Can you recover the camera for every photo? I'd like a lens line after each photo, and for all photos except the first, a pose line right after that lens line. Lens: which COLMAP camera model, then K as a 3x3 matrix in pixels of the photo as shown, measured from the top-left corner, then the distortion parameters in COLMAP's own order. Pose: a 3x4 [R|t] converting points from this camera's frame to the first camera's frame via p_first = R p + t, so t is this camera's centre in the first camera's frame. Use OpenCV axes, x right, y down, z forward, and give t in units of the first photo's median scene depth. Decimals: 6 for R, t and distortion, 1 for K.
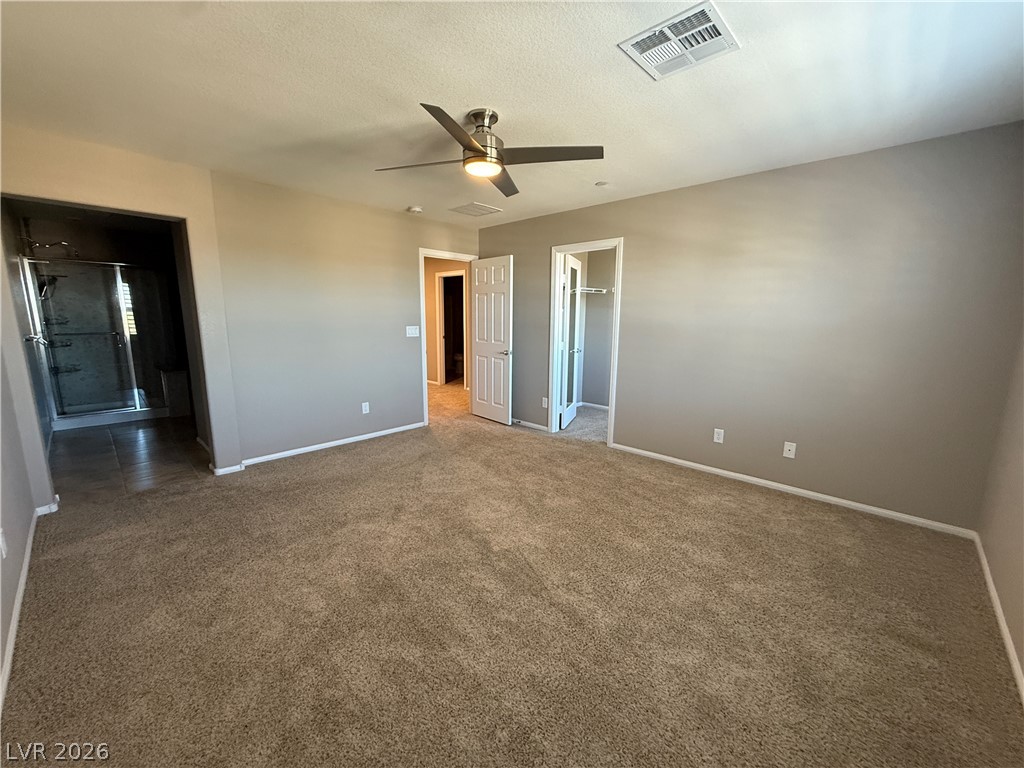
lens RADIAL K [[406.7, 0, 510.4], [0, 406.7, 385.8], [0, 0, 1]] dist [0.000321, -0.000306]
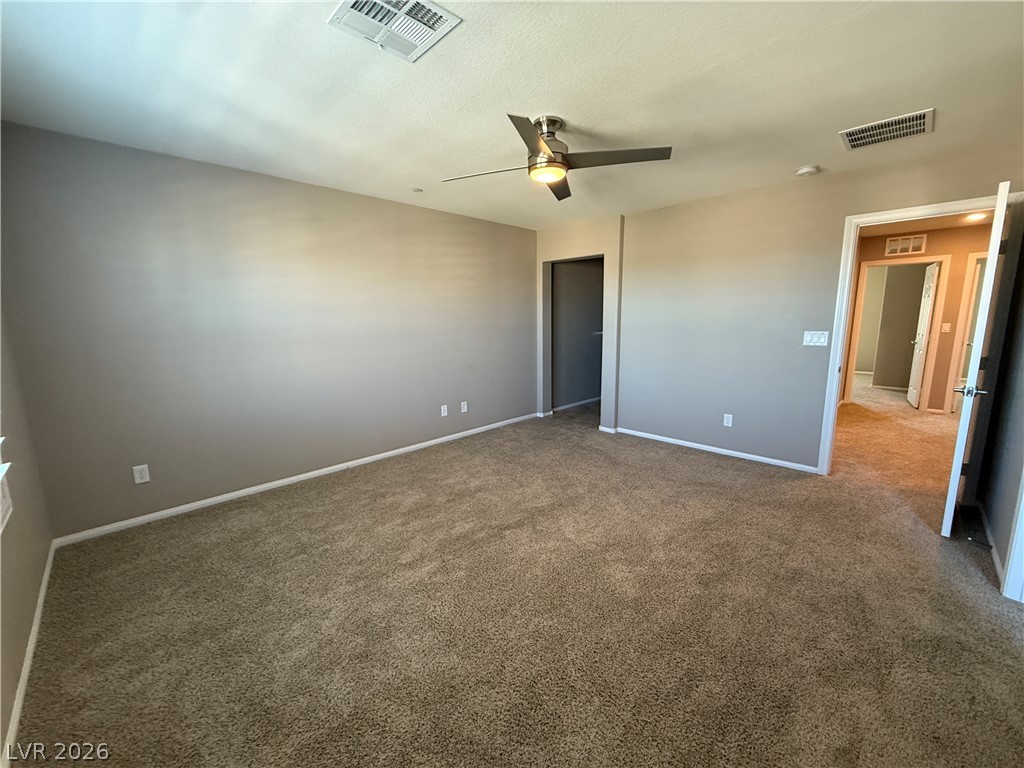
lens RADIAL K [[419.0, 0, 512.0], [0, 419.0, 384.0], [0, 0, 1]] dist [0.002123, 0.000030]
pose [[-0.025623, 0.155156, -0.987558, 0.719188], [-0.155063, 0.975308, 0.157255, -0.122309], [0.987572, 0.157163, -0.000931, 0.664441]]
